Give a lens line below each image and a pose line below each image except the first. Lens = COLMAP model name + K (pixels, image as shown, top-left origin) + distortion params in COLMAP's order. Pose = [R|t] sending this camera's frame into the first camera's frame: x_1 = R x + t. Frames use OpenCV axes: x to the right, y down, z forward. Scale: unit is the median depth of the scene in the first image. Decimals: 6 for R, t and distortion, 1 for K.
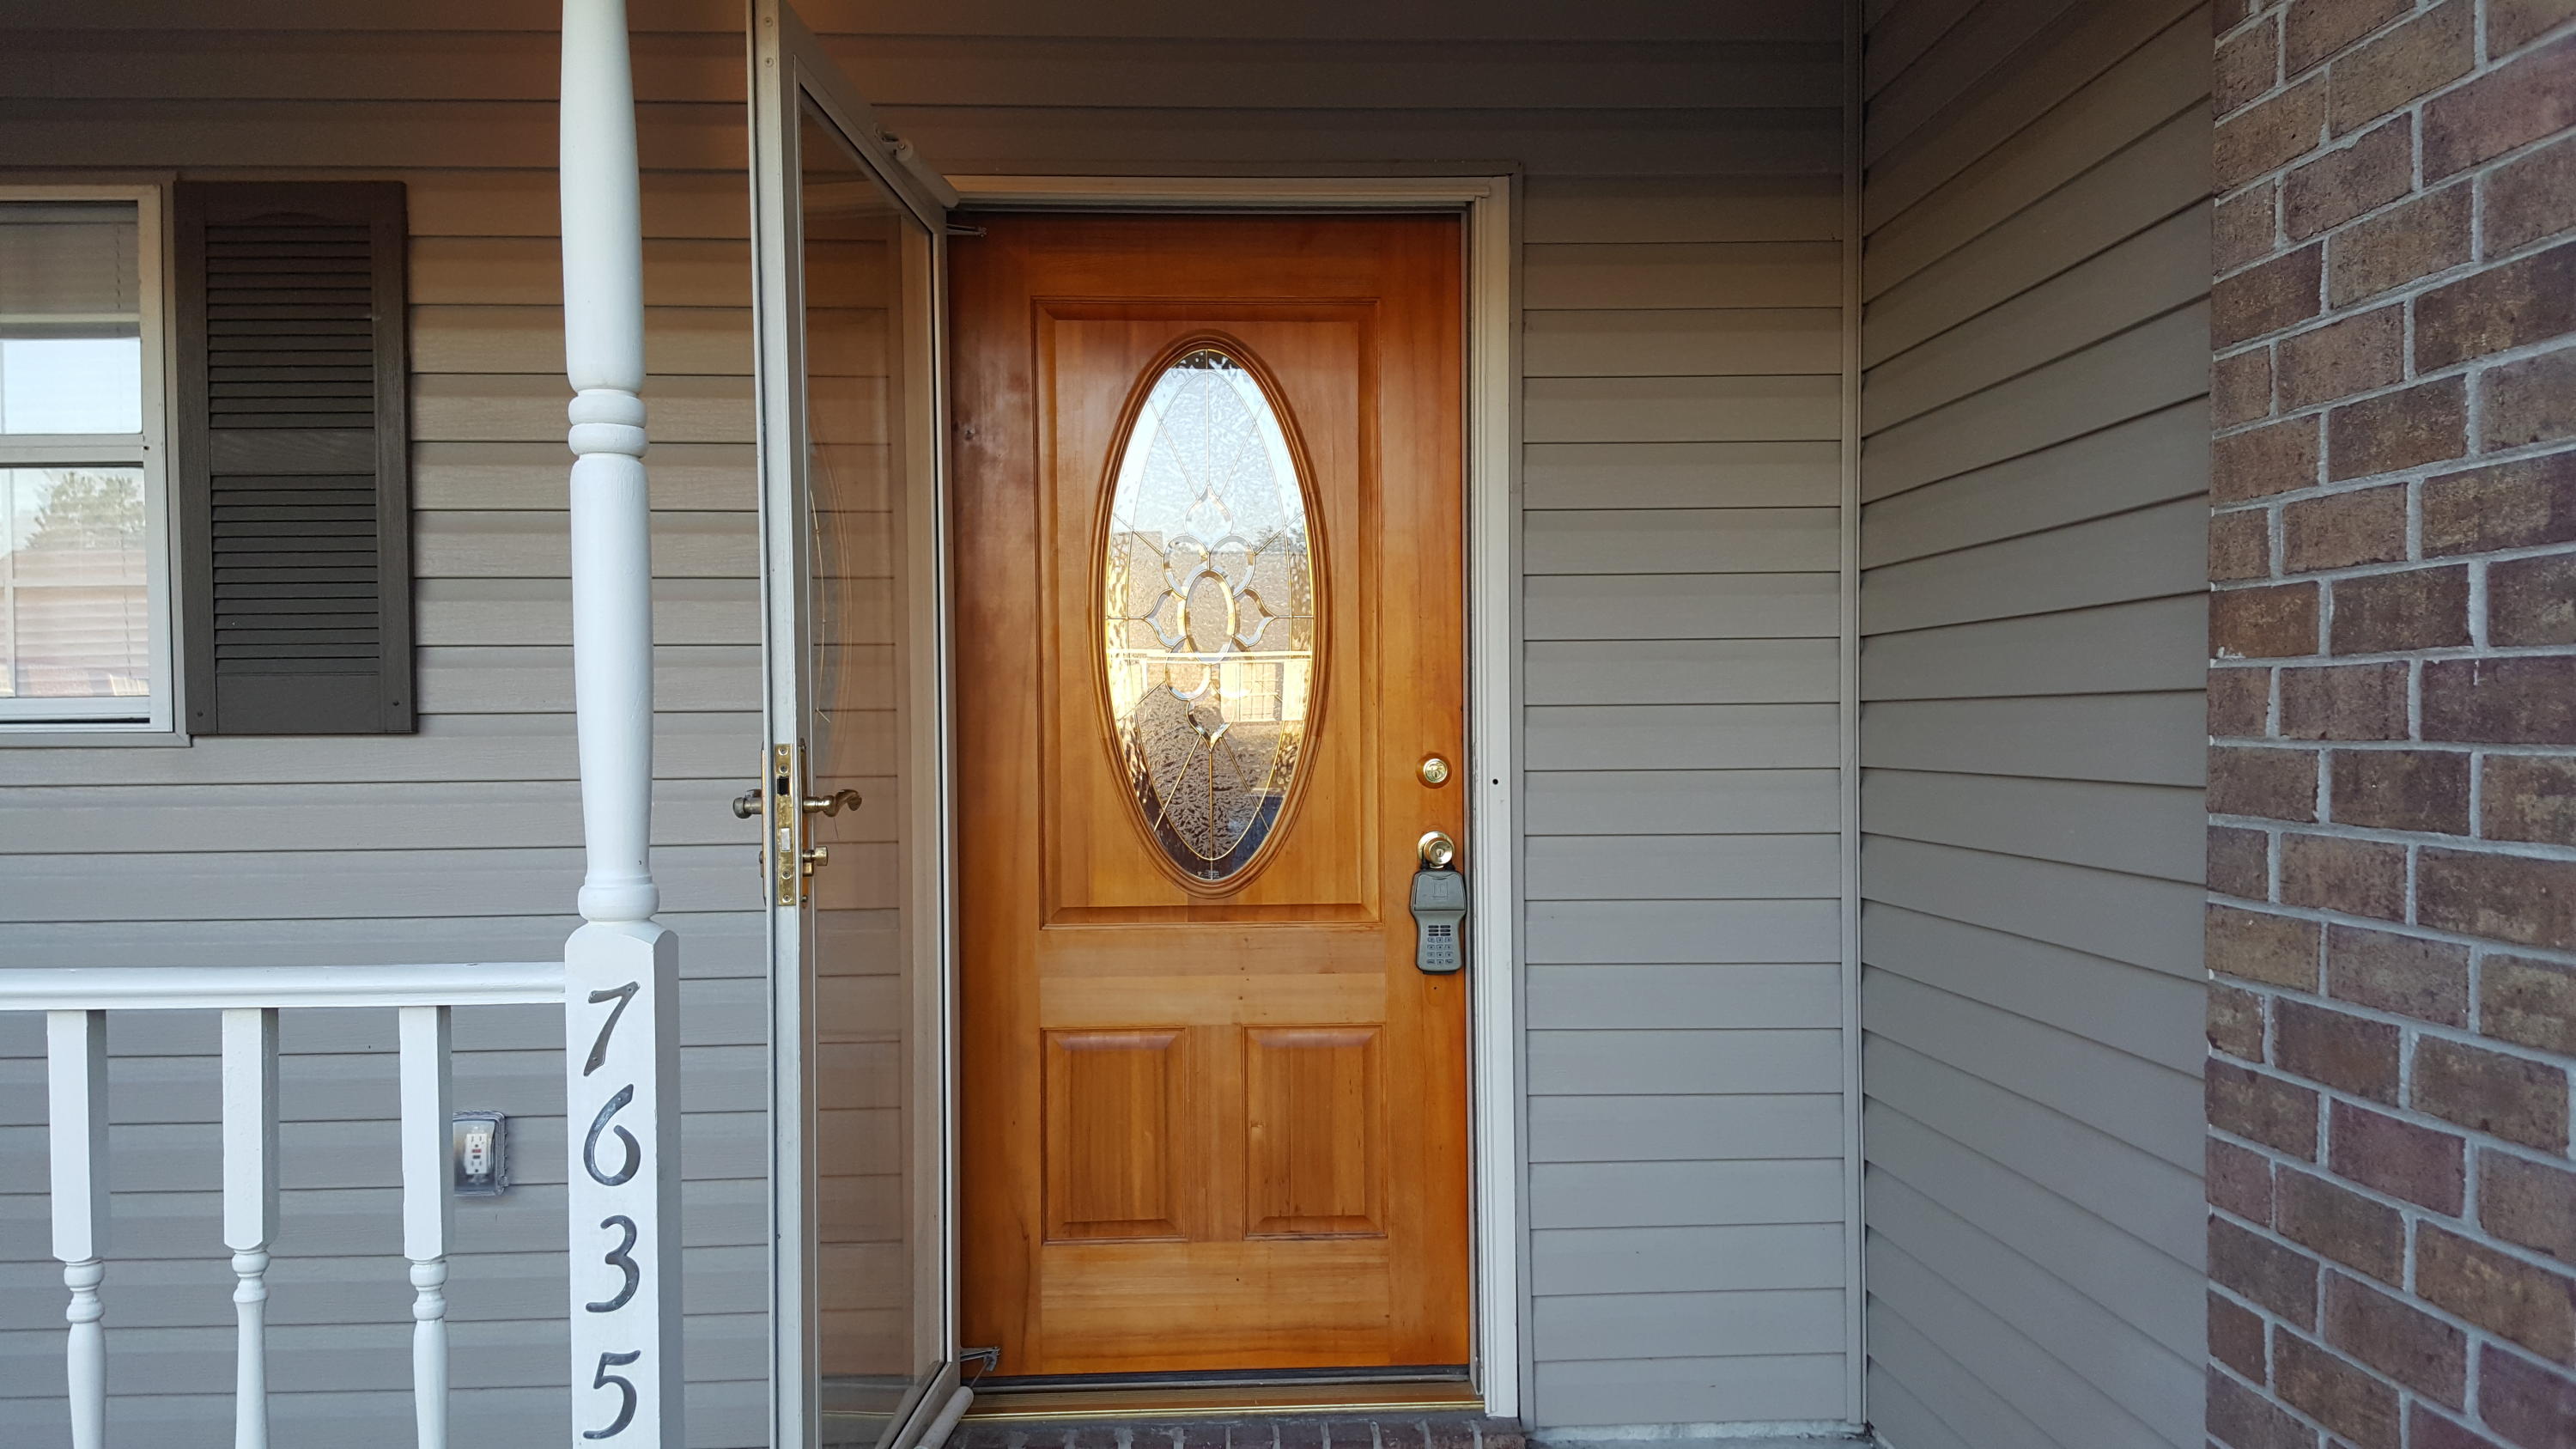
lens RADIAL K [[1934.7, 0, 1258.7], [0, 1934.7, 773.8], [0, 0, 1]] dist [0.141983, -0.232233]
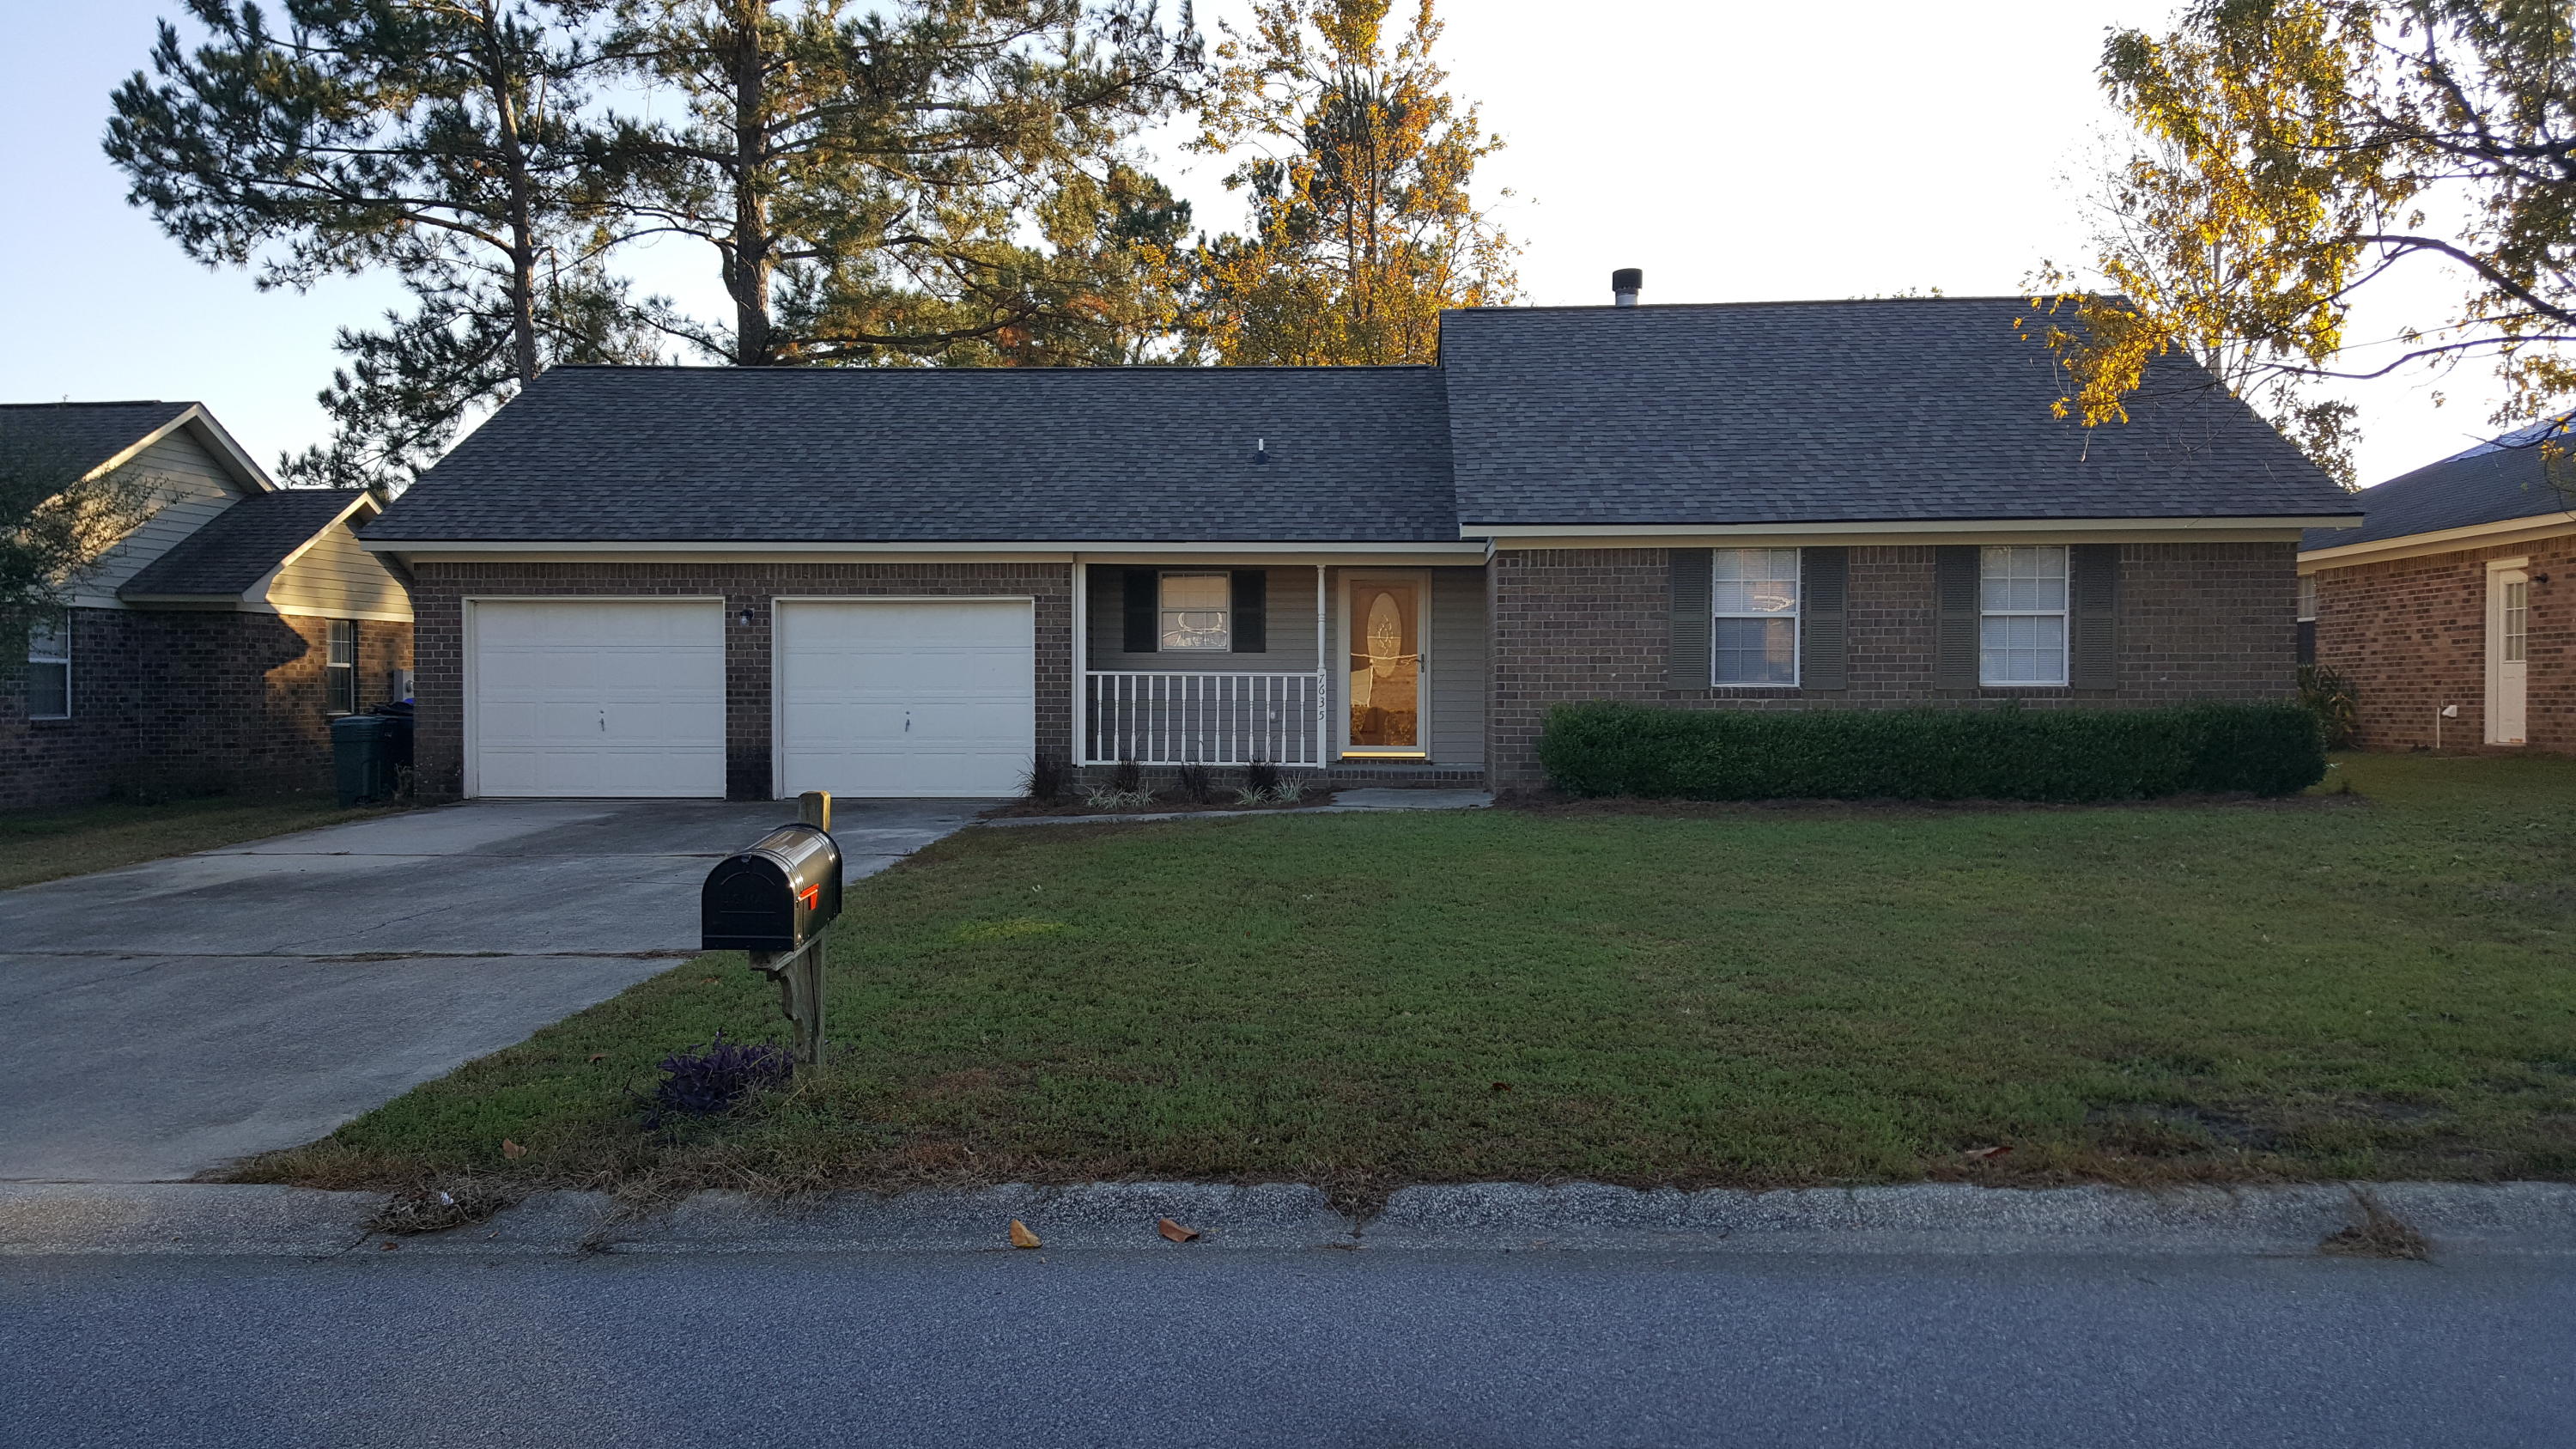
lens RADIAL K [[1934.7, 0, 1258.7], [0, 1934.7, 773.8], [0, 0, 1]] dist [0.141983, -0.232233]
pose [[0.995735, 0.020064, -0.090050, 0.244411], [-0.019542, 0.999787, 0.006673, 0.548879], [0.090165, -0.004885, 0.995915, -8.766895]]
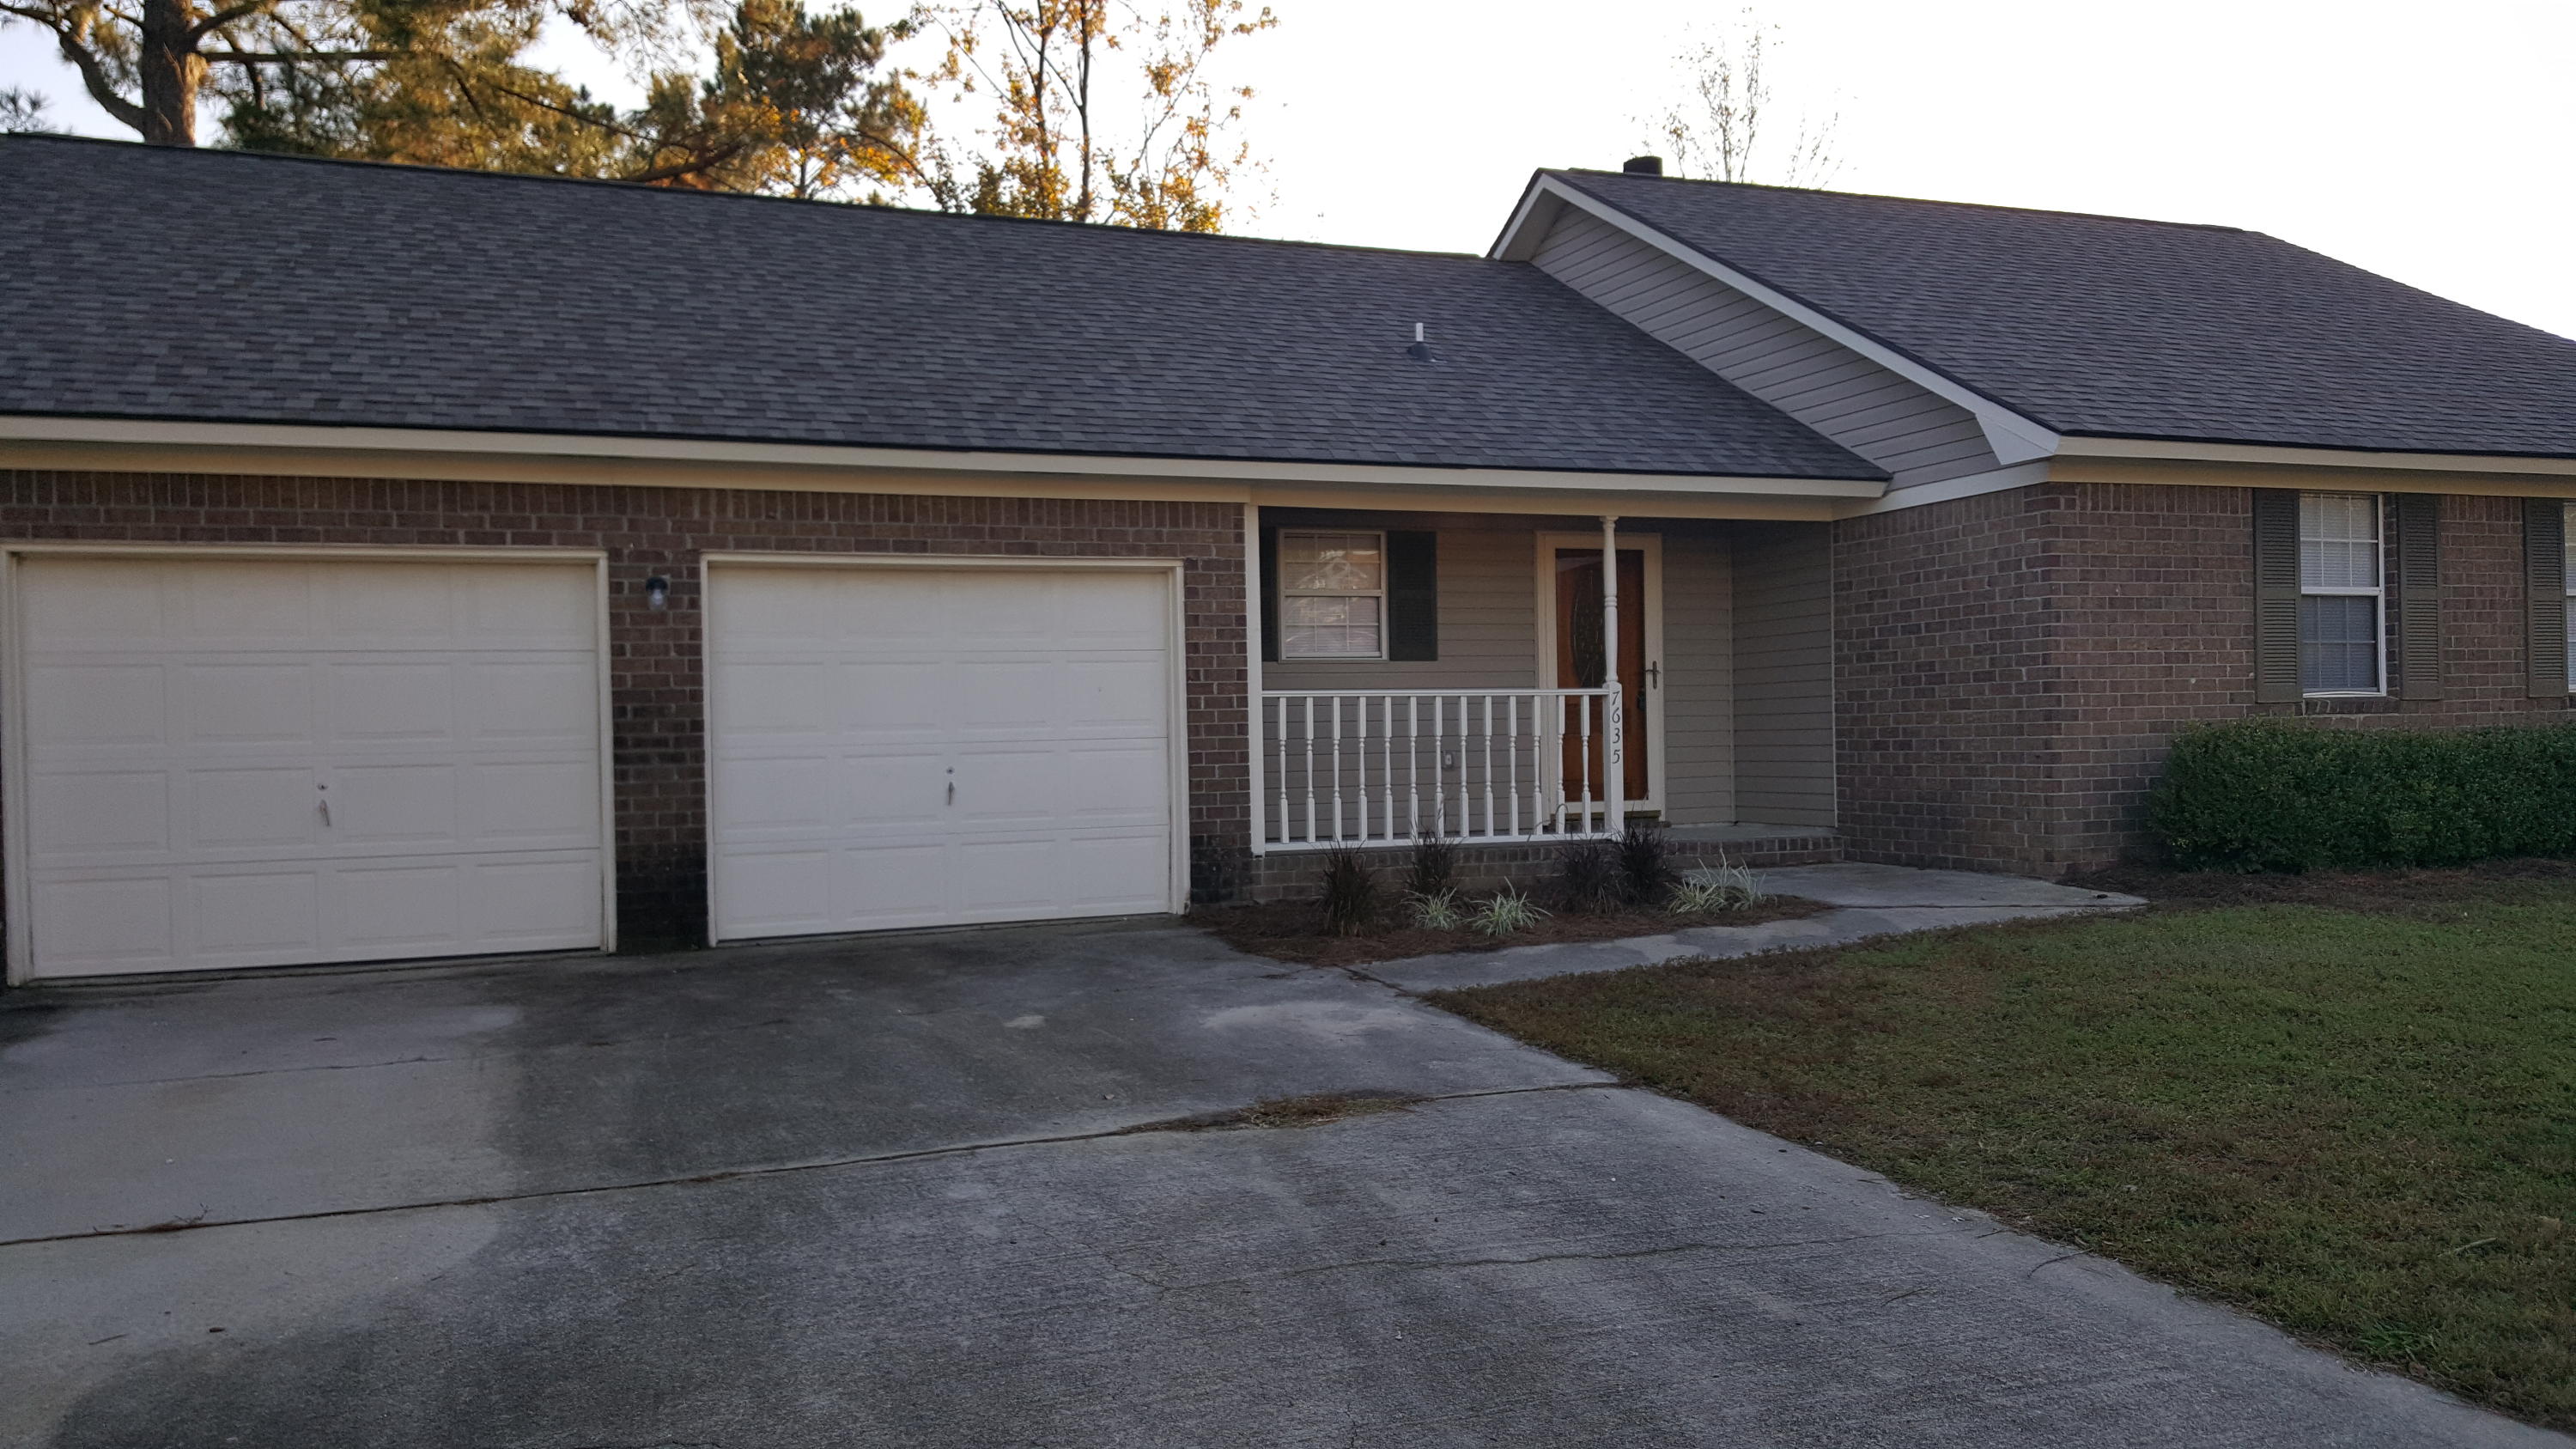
lens RADIAL K [[1934.7, 0, 1258.7], [0, 1934.7, 773.8], [0, 0, 1]] dist [0.141983, -0.232233]
pose [[0.946403, -0.010678, 0.322811, -3.386936], [0.016040, 0.999774, -0.013955, 0.438309], [-0.322589, 0.018385, 0.946361, -4.459128]]
